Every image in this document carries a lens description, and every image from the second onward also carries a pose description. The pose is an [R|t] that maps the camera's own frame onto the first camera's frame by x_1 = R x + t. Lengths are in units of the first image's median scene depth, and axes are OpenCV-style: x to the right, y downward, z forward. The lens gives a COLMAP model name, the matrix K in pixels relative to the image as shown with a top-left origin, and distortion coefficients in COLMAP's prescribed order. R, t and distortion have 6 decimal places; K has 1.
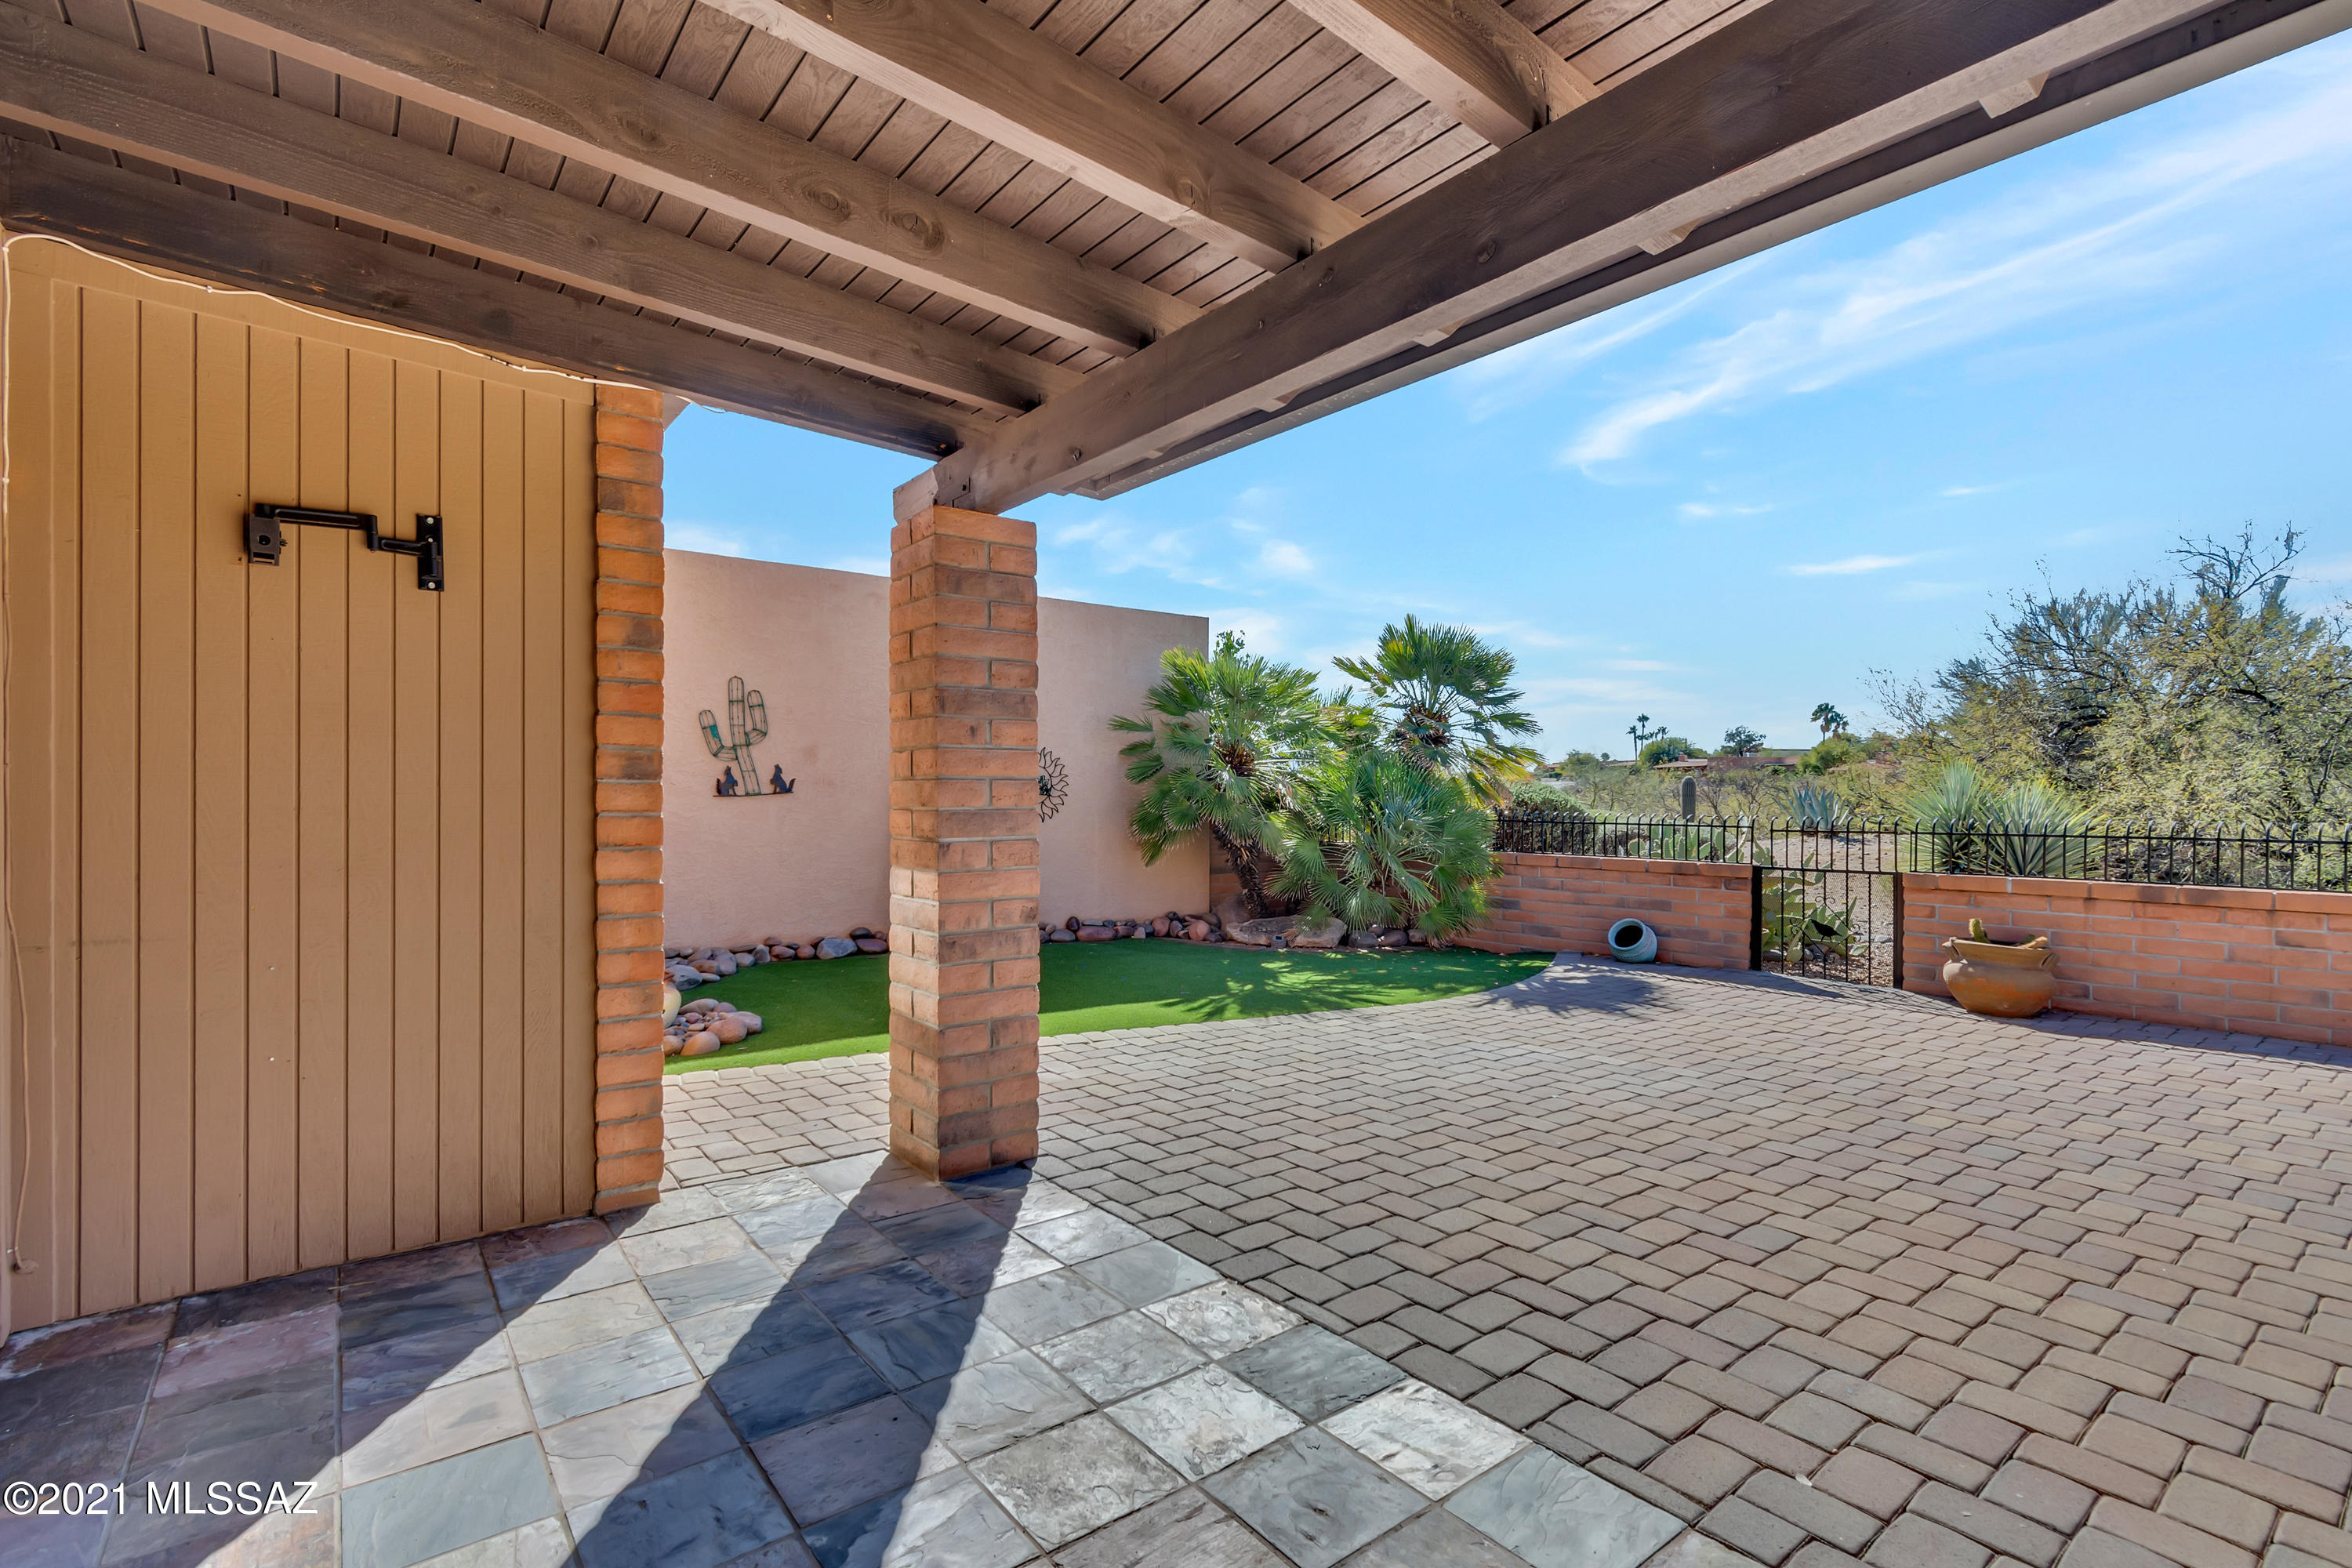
lens RADIAL K [[1071.2, 0, 1179.5], [0, 1071.2, 789.3], [0, 0, 1]] dist [0.001799, 0.000125]
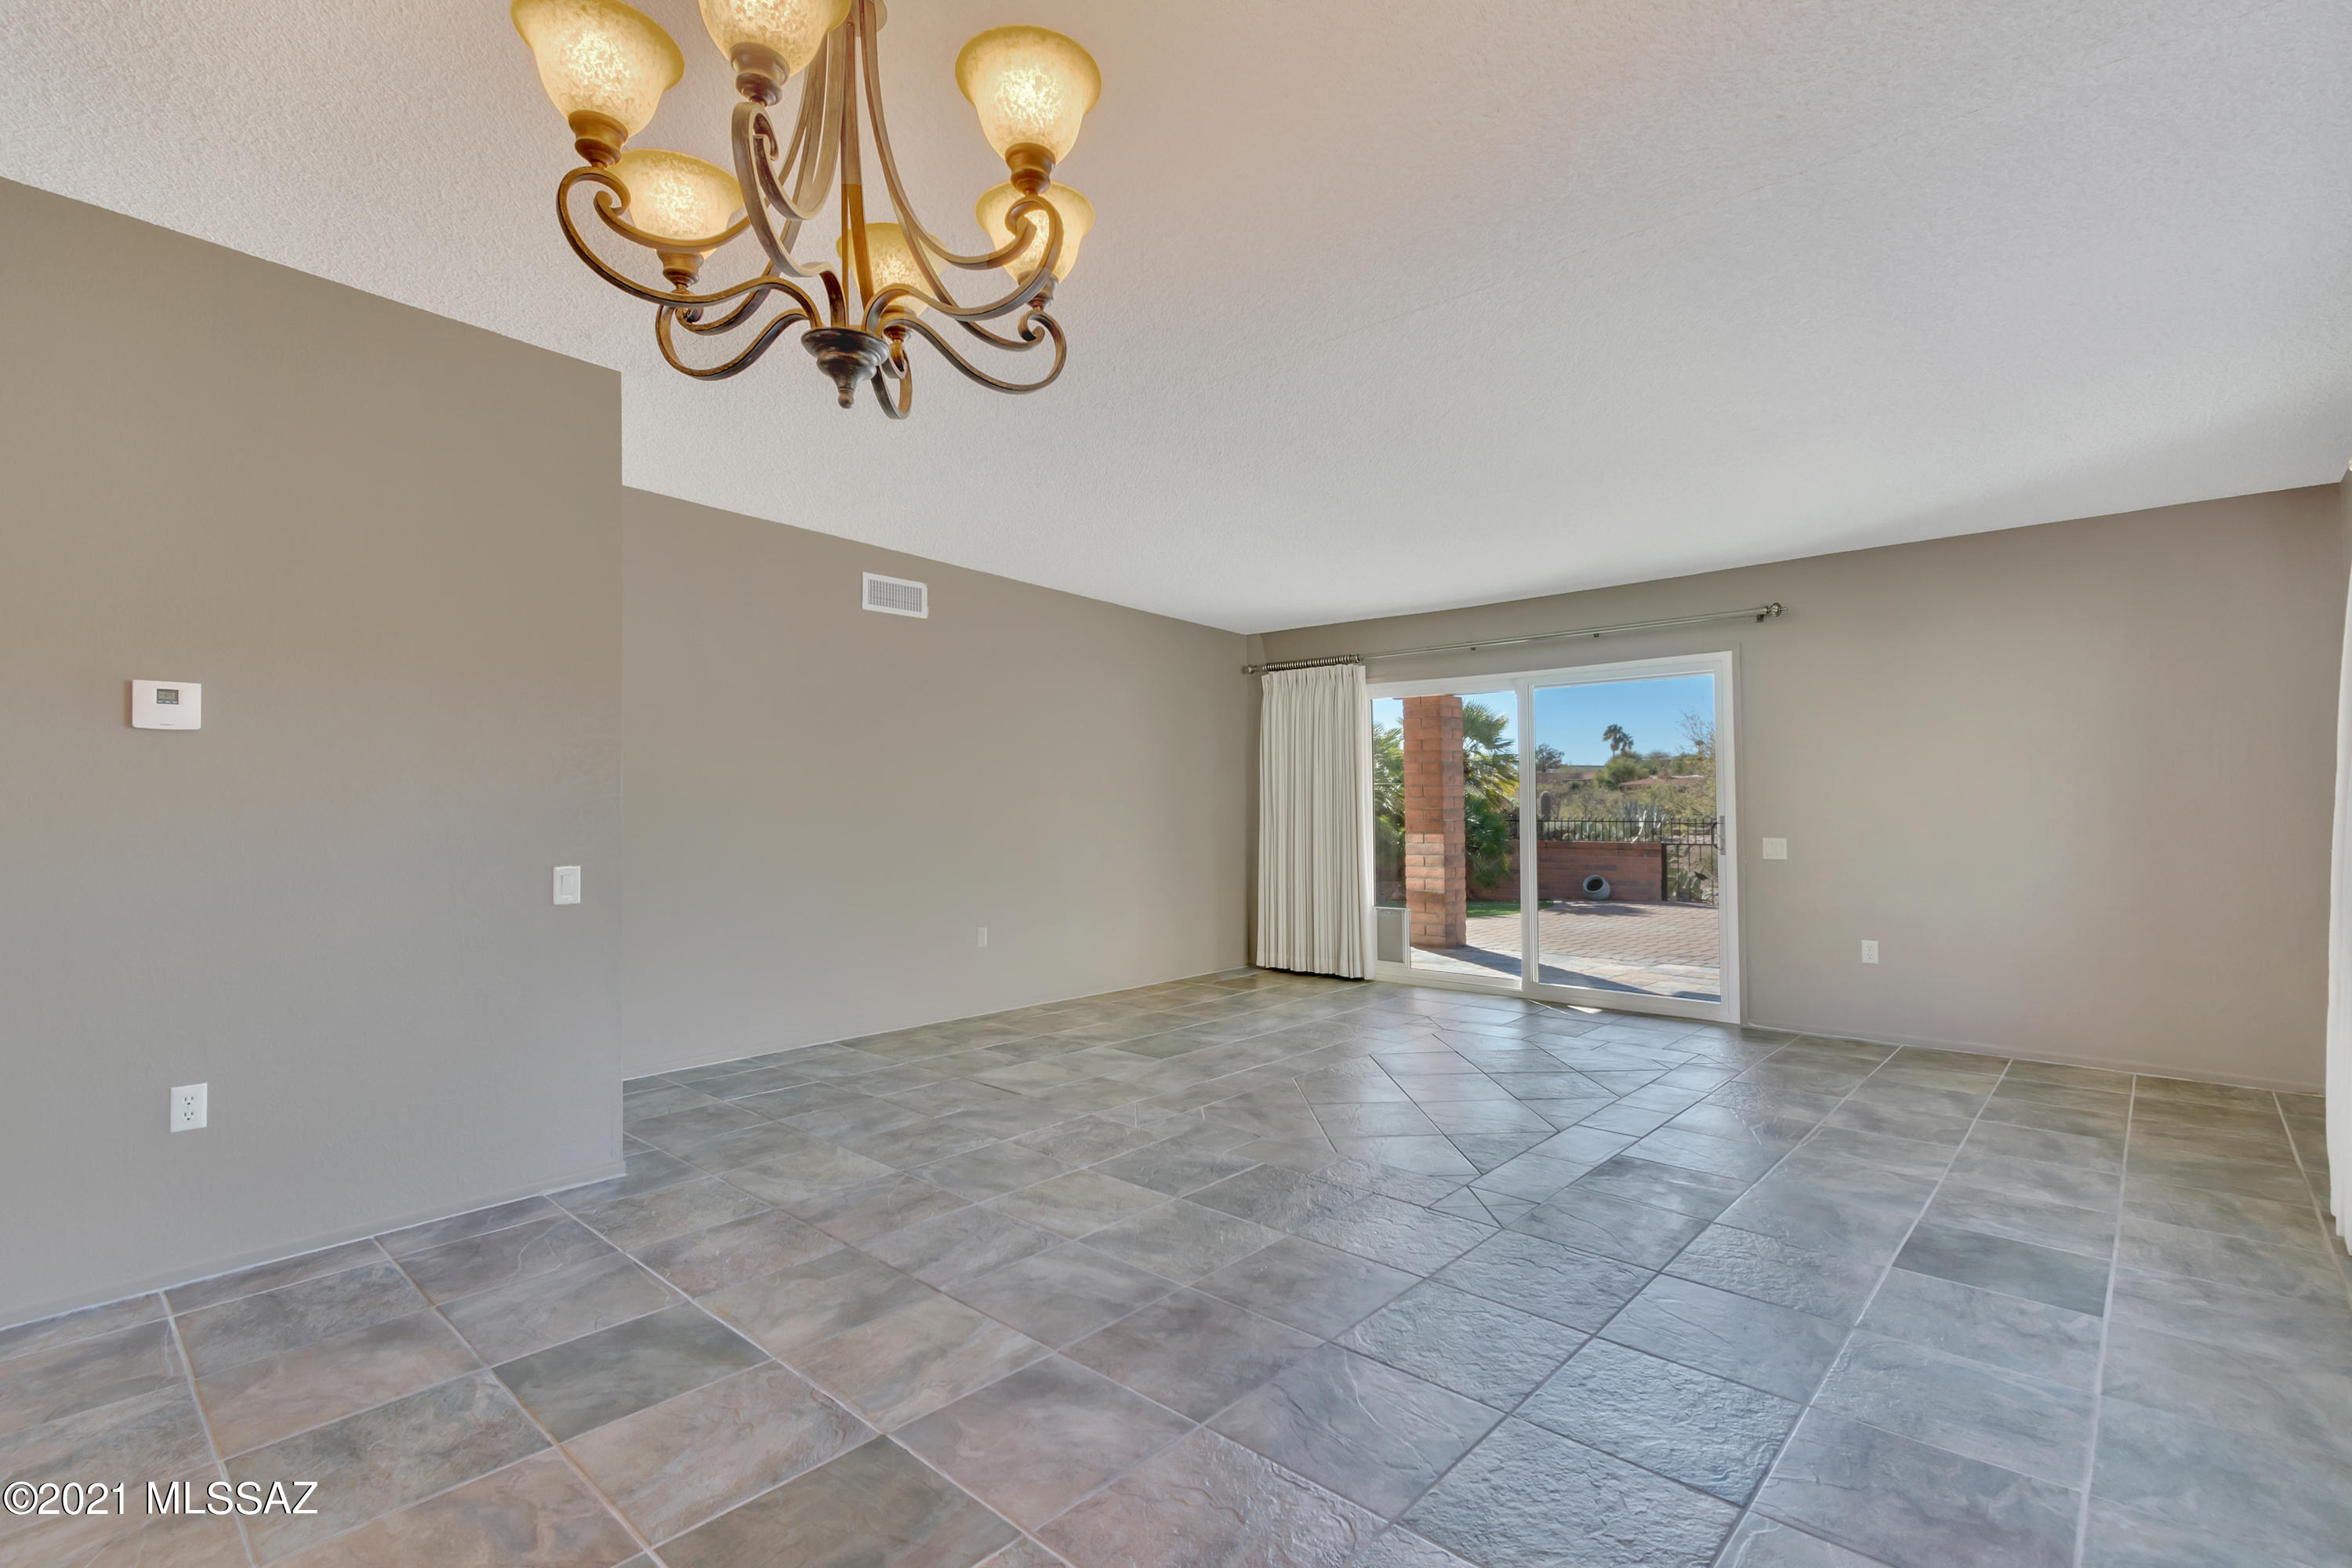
lens RADIAL K [[1075.8, 0, 1169.7], [0, 1075.8, 806.7], [0, 0, 1]] dist [0.002336, -0.000975]
pose [[0.987753, -0.001421, 0.156016, -0.645246], [0.000780, 0.999991, 0.004171, 0.001624], [-0.156021, -0.003999, 0.987746, -0.748271]]
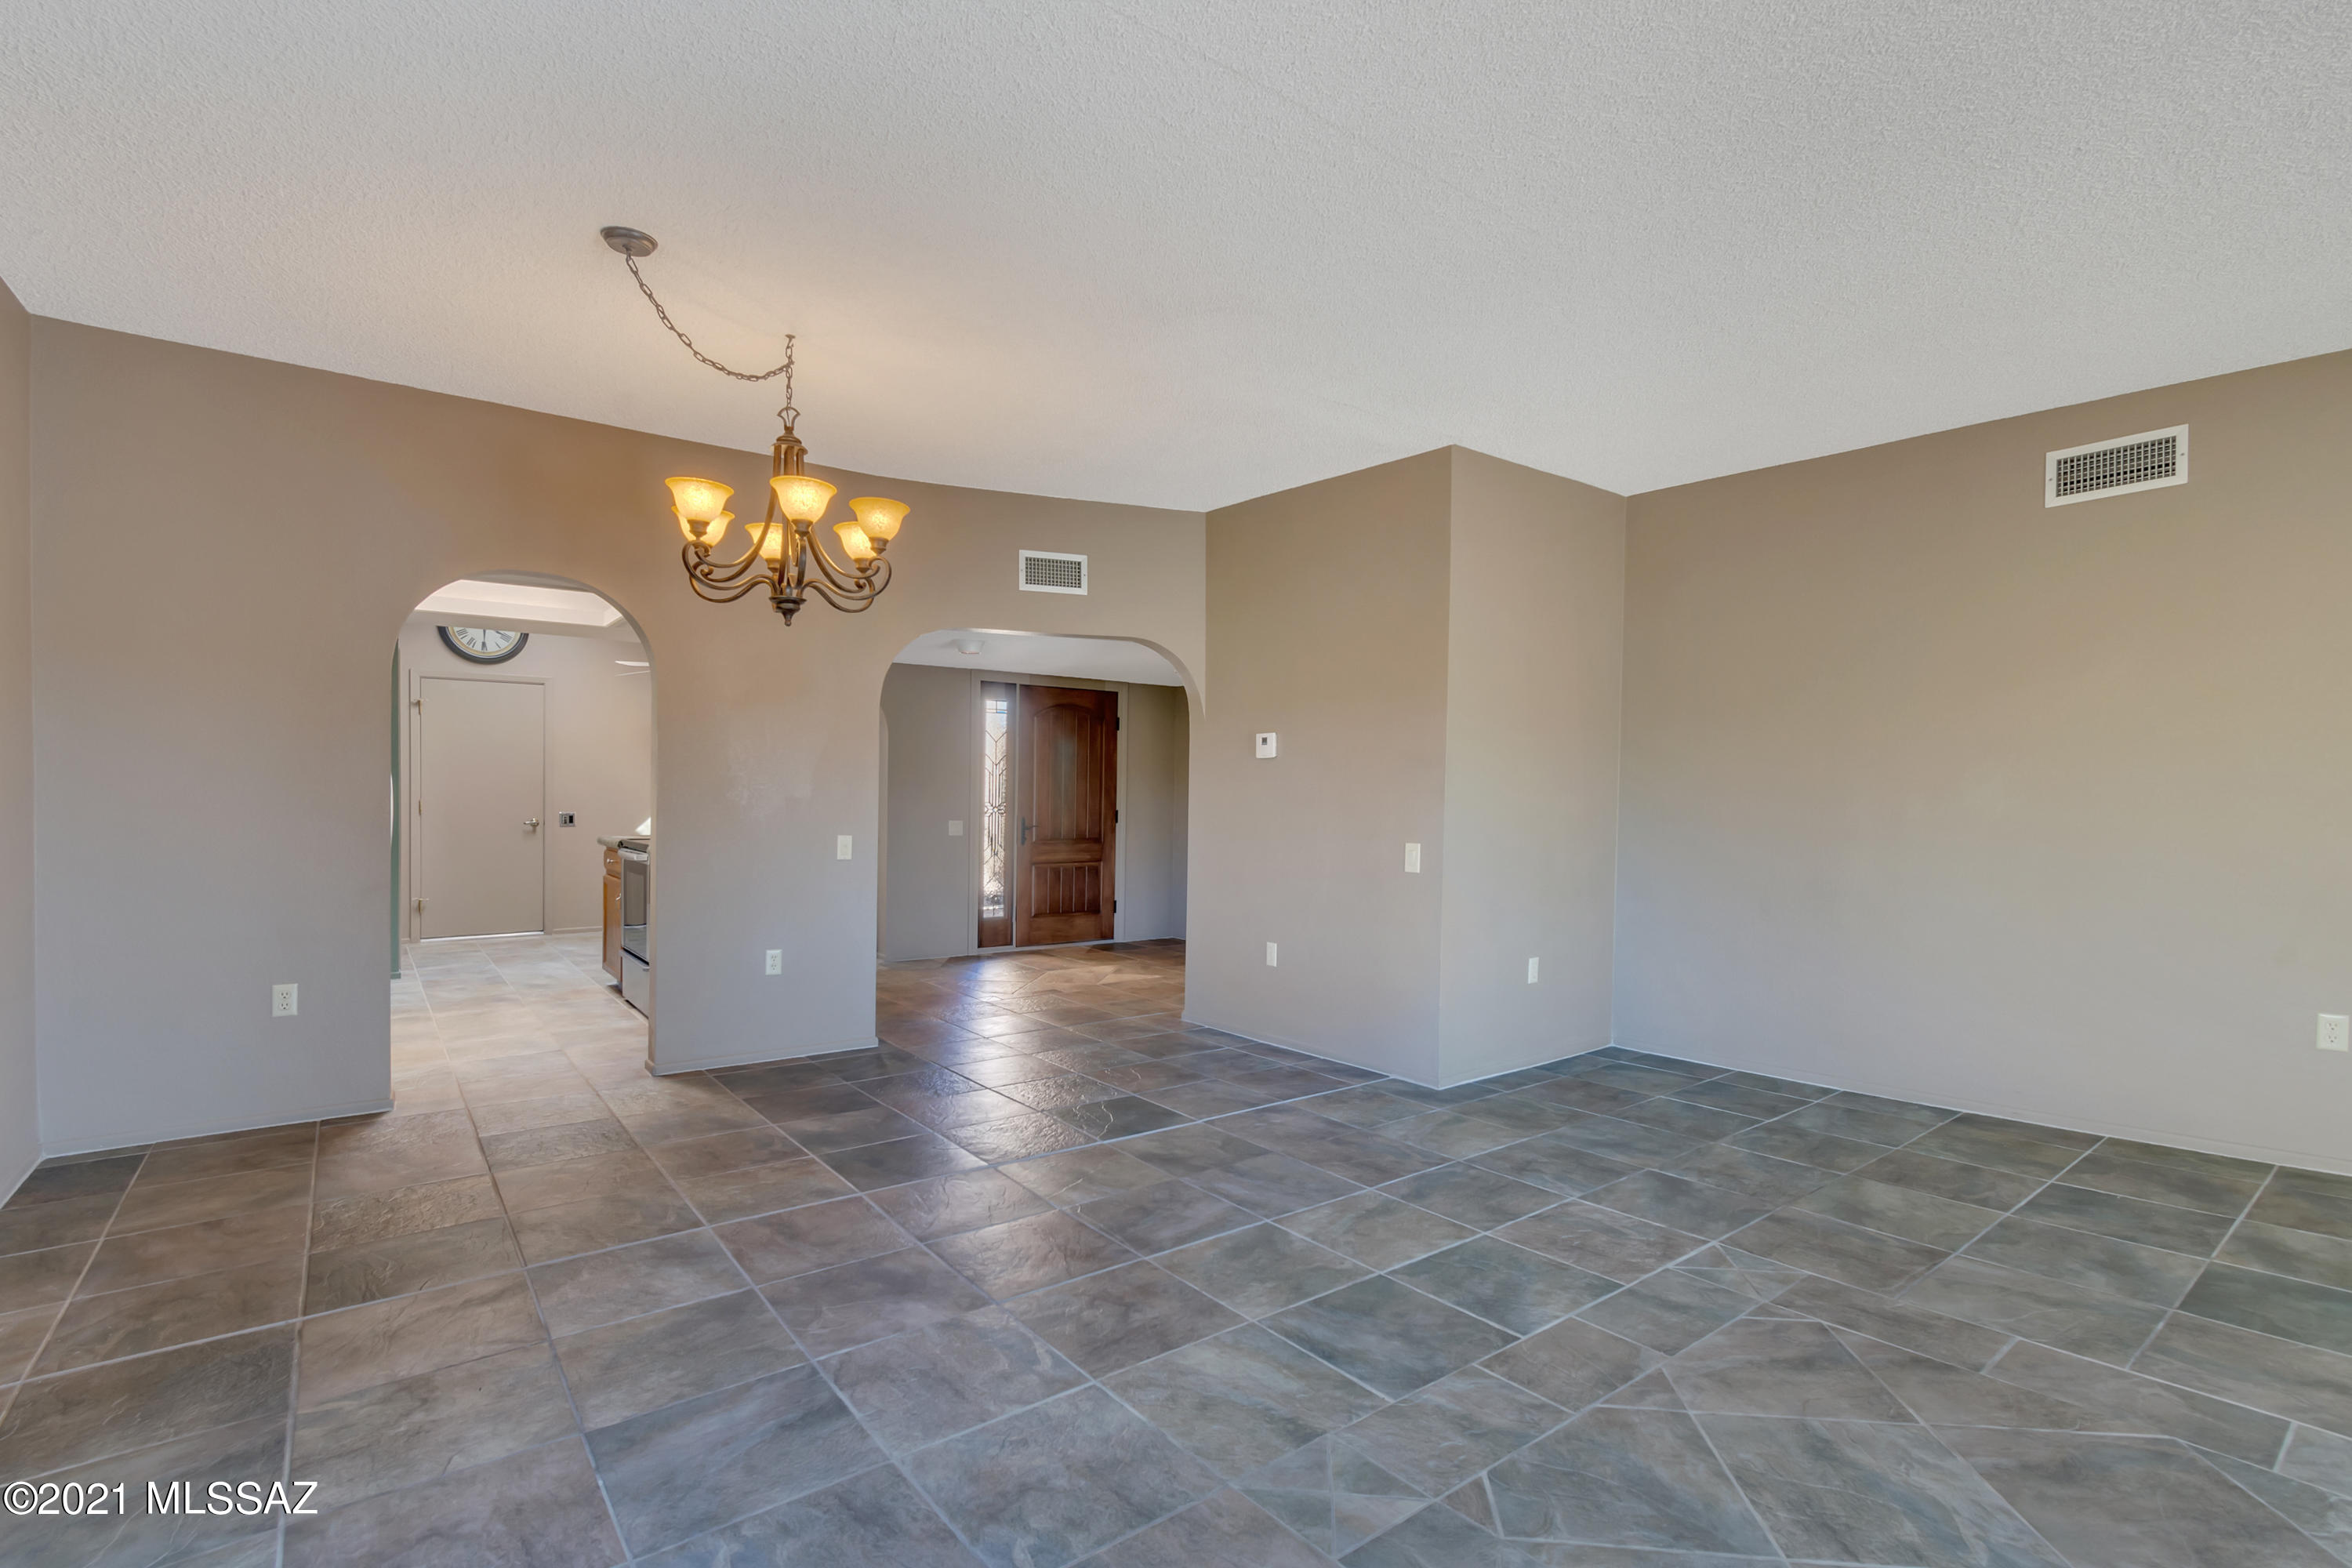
lens RADIAL K [[1075.8, 0, 1216.5], [0, 1075.8, 804.4], [0, 0, 1]] dist [0.002336, -0.000975]
pose [[0.017762, 0.008618, -0.999805, -0.196780], [-0.005544, 0.999948, 0.008521, 0.002372], [0.999827, 0.005392, 0.017809, -0.365240]]
